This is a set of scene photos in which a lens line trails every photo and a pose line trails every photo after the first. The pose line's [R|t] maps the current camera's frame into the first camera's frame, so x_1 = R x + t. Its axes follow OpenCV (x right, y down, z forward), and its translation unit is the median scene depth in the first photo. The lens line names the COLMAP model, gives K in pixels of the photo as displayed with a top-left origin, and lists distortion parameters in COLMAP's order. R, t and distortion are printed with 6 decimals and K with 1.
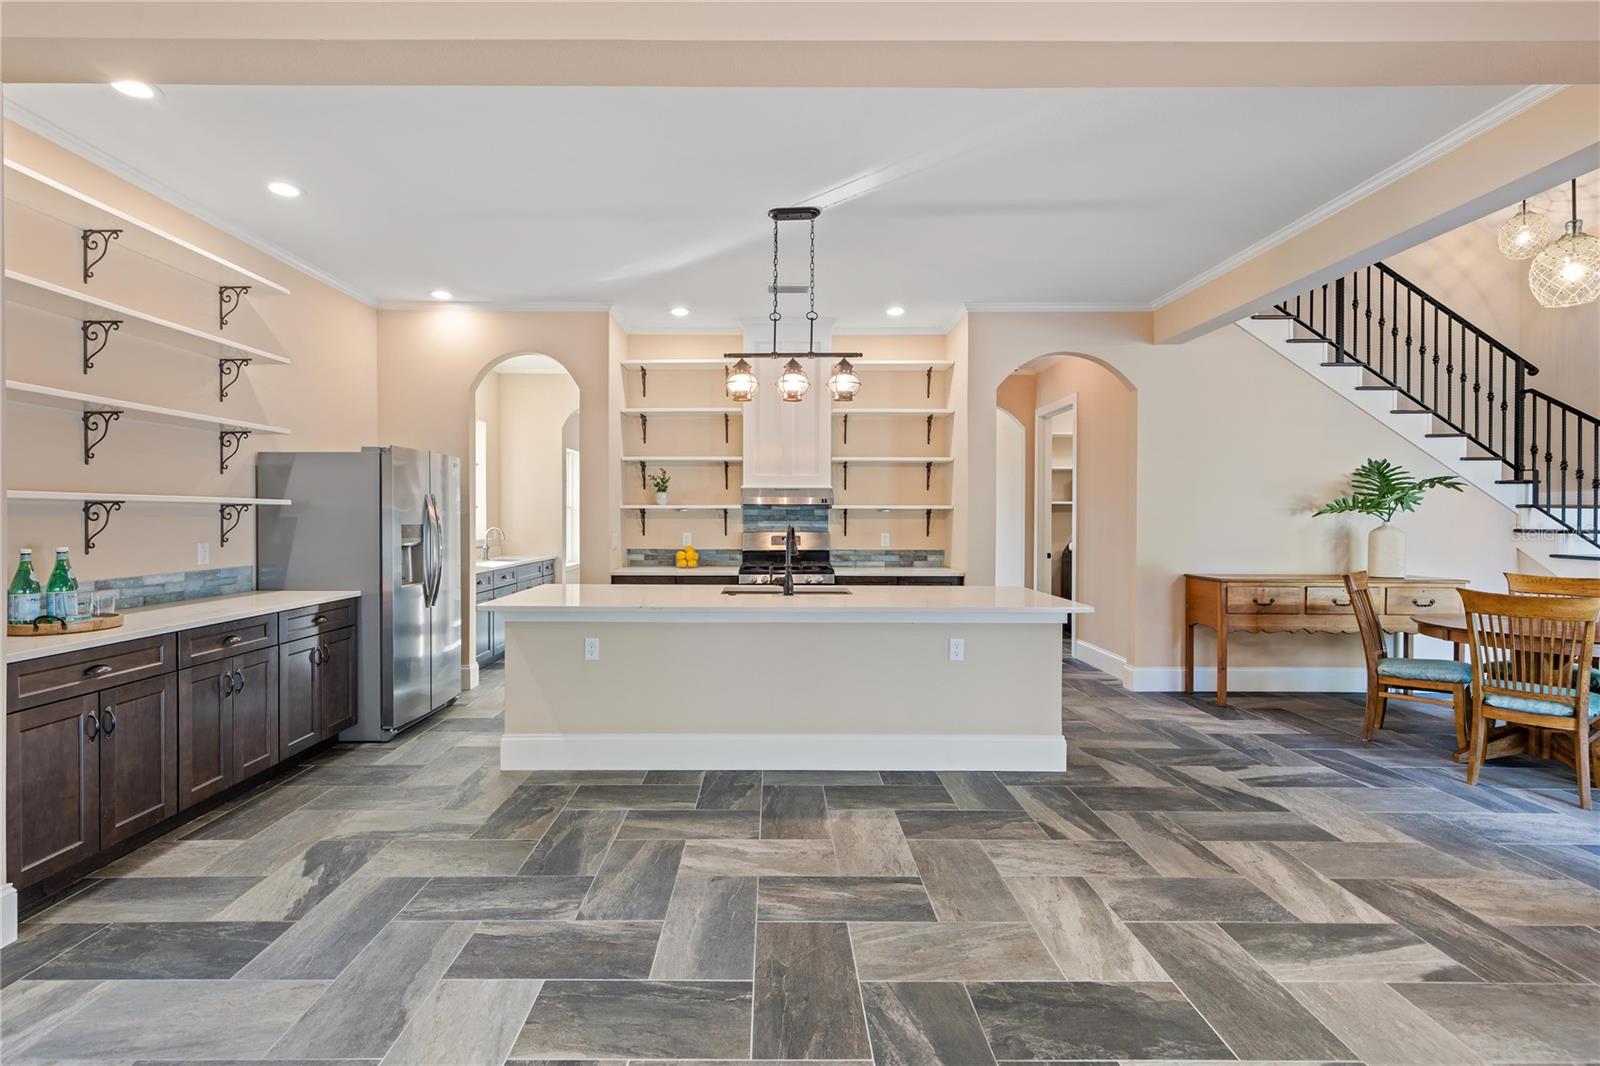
lens RADIAL K [[722.4, 0, 776.0], [0, 722.4, 523.6], [0, 0, 1]] dist [0.001945, 0.000169]
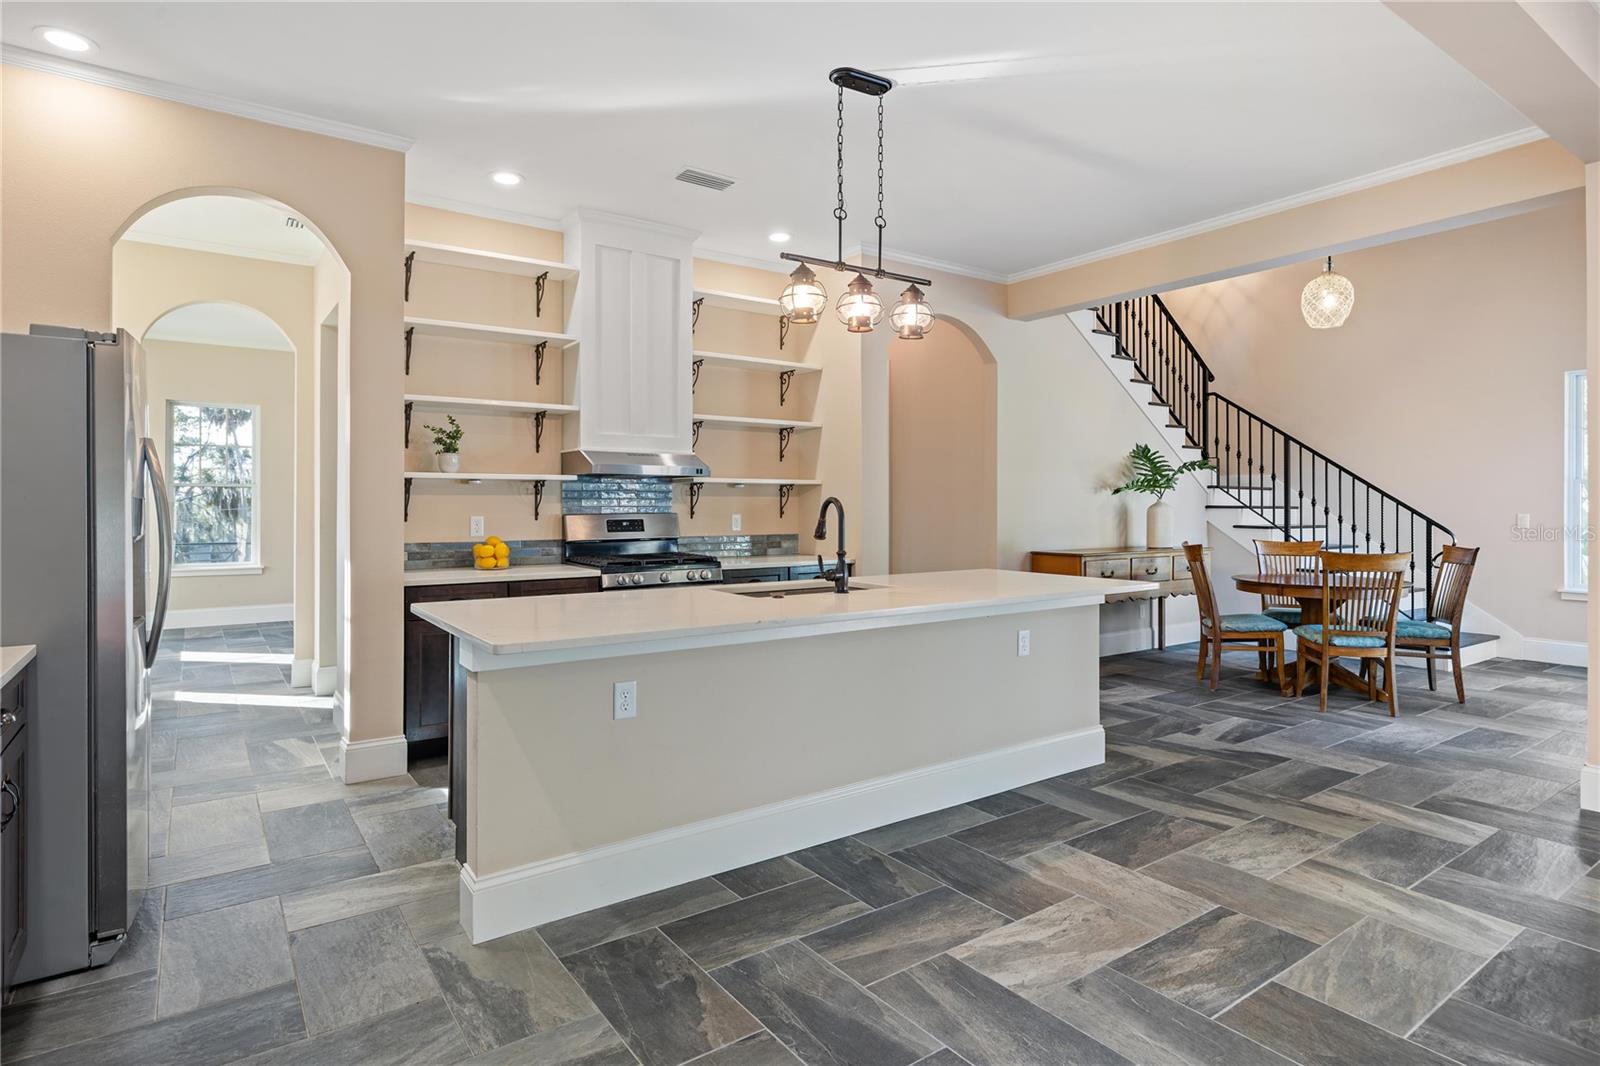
lens RADIAL K [[850.4, 0, 800.3], [0, 850.4, 504.5], [0, 0, 1]] dist [-0.001847, 0.000478]
pose [[0.815368, -0.002311, 0.578939, -0.544142], [0.007387, 0.999952, -0.006412, 0.014443], [-0.578896, 0.009505, 0.815346, 0.327011]]
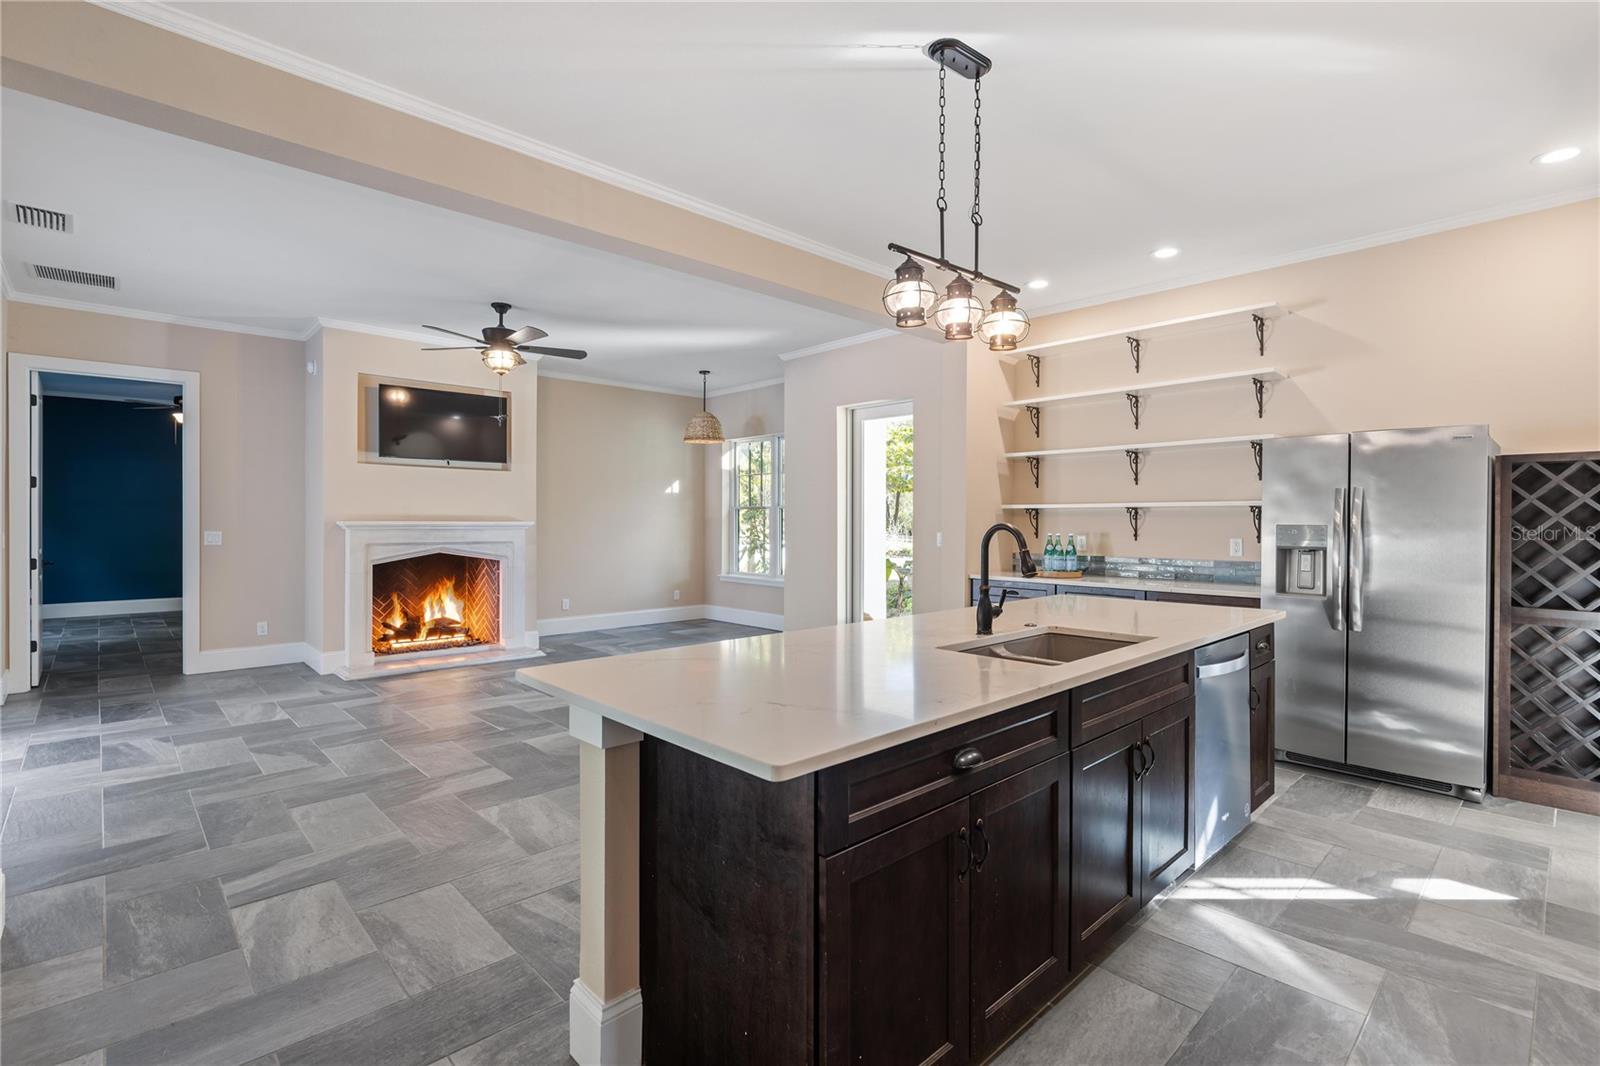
lens RADIAL K [[745.3, 0, 797.9], [0, 745.3, 525.8], [0, 0, 1]] dist [-0.000565, 0.000045]
pose [[-0.730293, 0.001864, -0.683131, 0.614165], [-0.010279, 0.999853, 0.013716, -0.004621], [0.683056, 0.017039, -0.730167, 1.427297]]
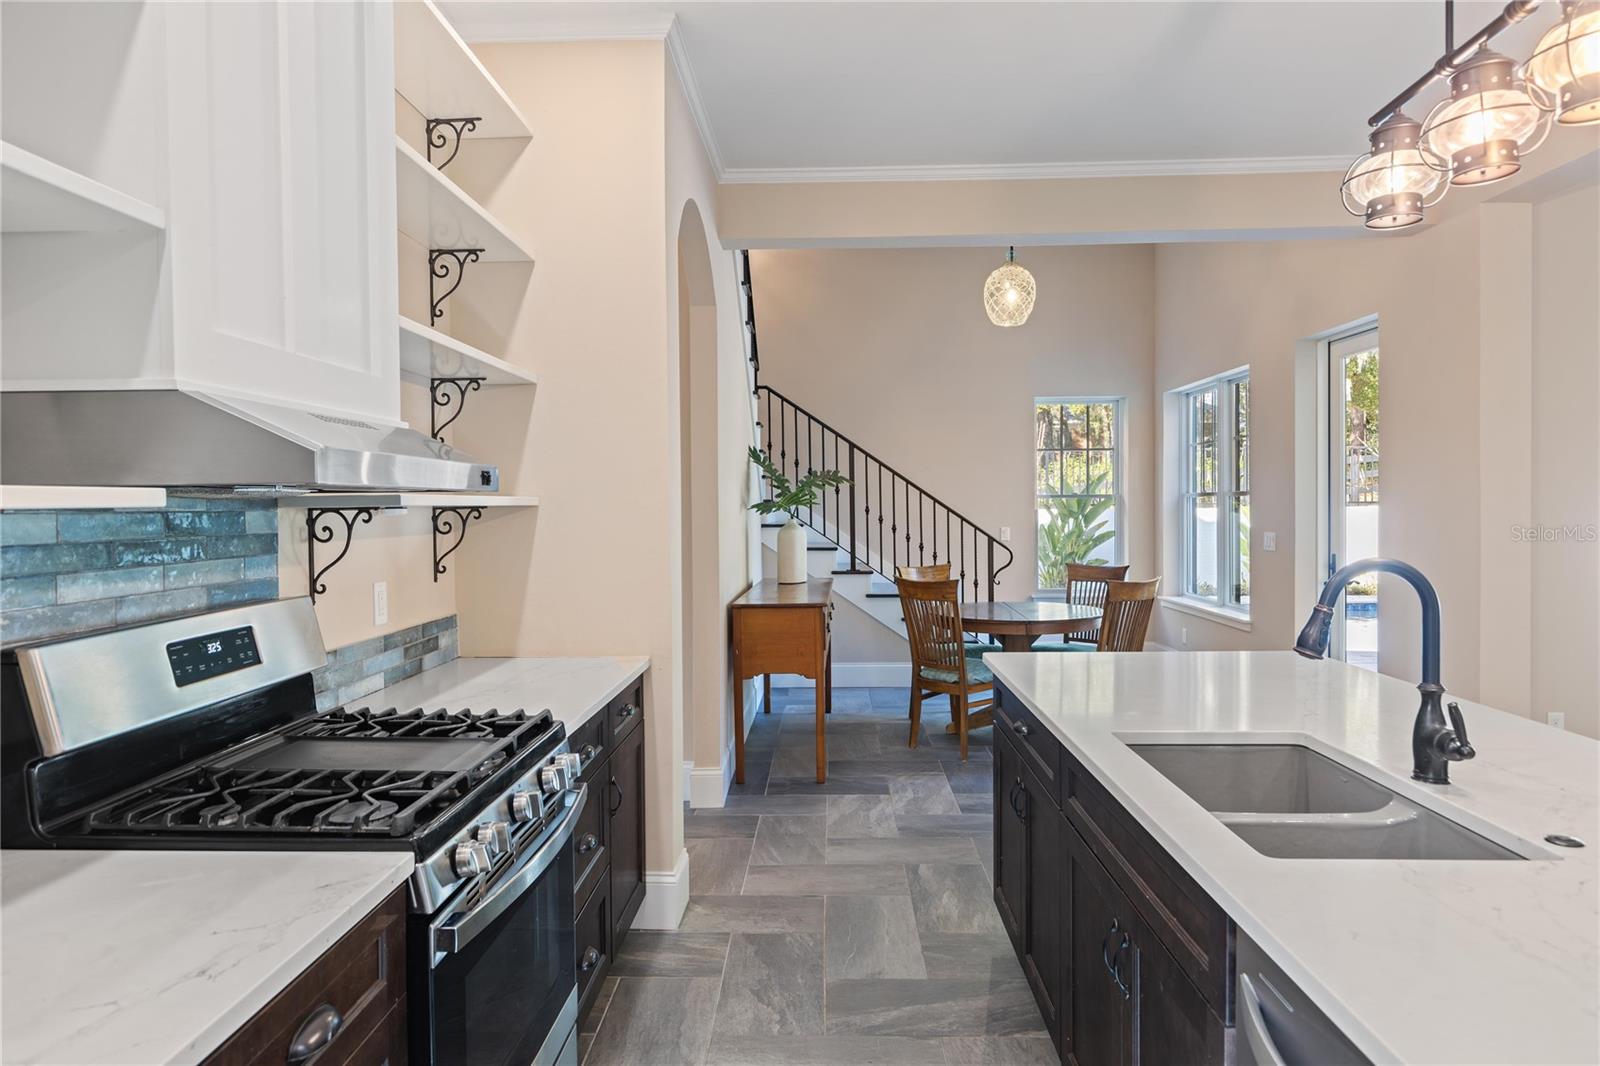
lens RADIAL K [[958.5, 0, 799.0], [0, 958.5, 522.9], [0, 0, 1]] dist [-0.000328, -0.000397]
pose [[0.036589, -0.021751, 0.999094, -0.431742], [0.019193, 0.999594, 0.021059, -0.030529], [-0.999146, 0.018405, 0.036991, 1.312560]]
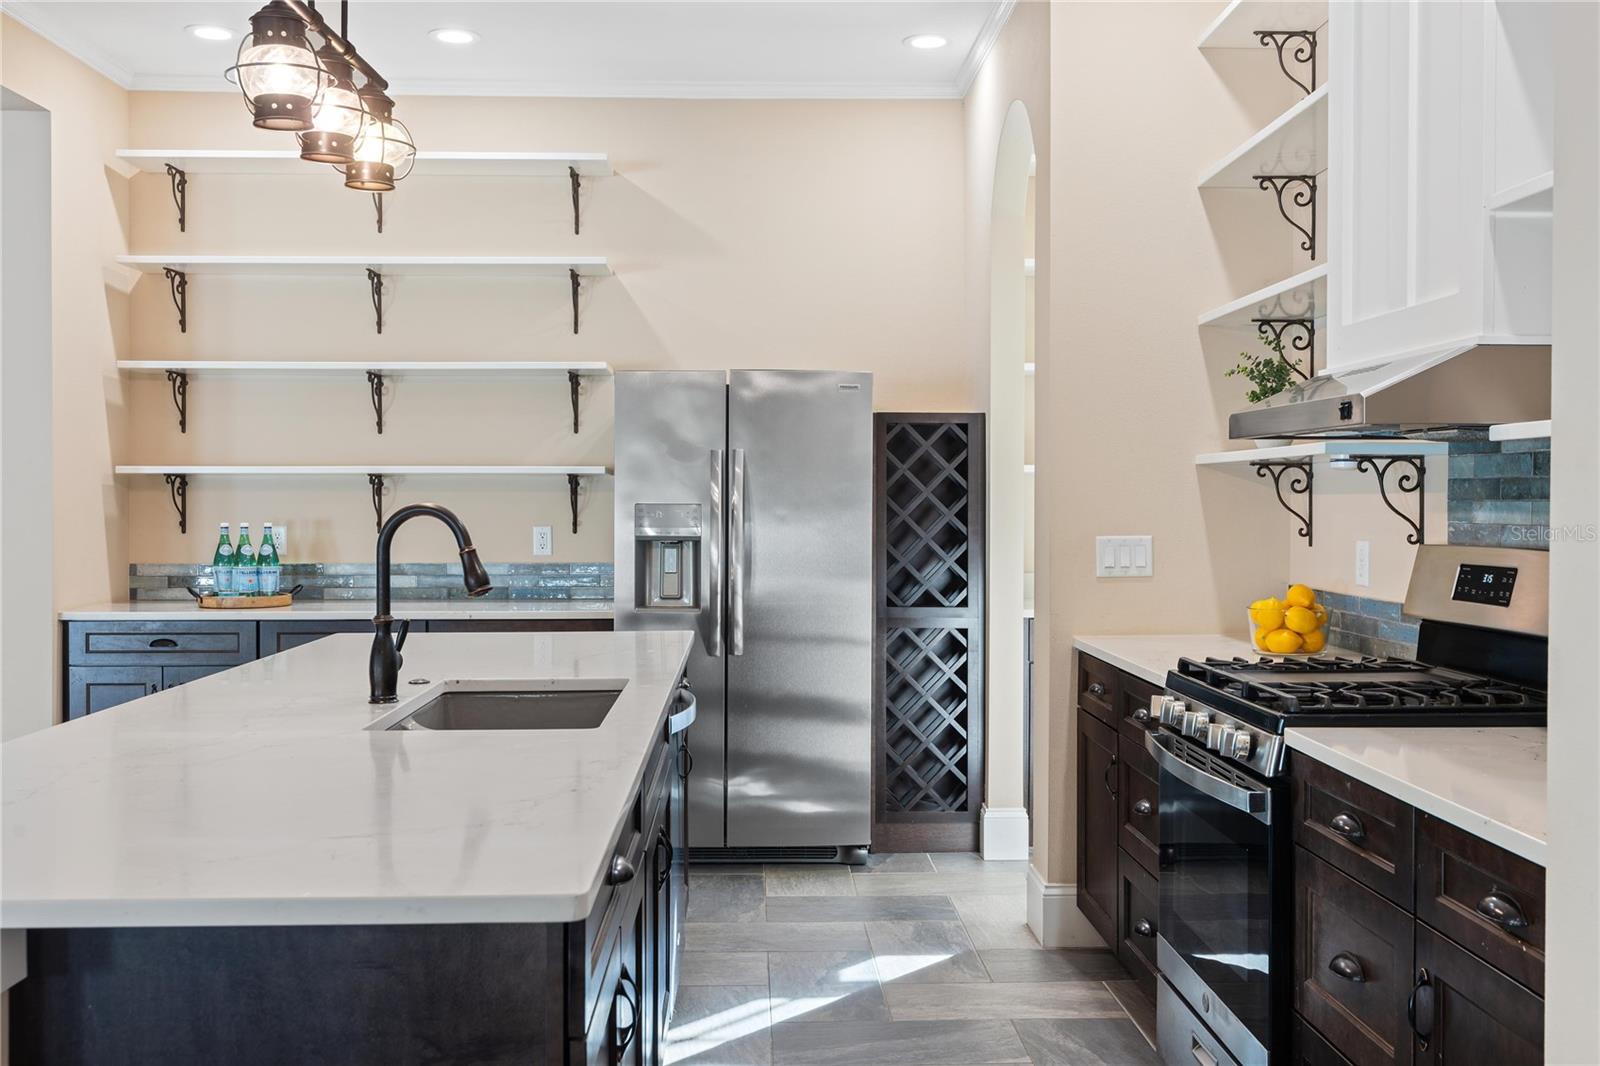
lens RADIAL K [[1535.4, 0, 800.0], [0, 1535.4, 533.0], [0, 0, 1]] dist [-0.010566, 0.004474]
pose [[0.033169, 0.020808, -0.999233, 0.816617], [-0.010276, 0.999738, 0.020477, -0.002133], [0.999397, 0.009589, 0.033374, 1.226638]]
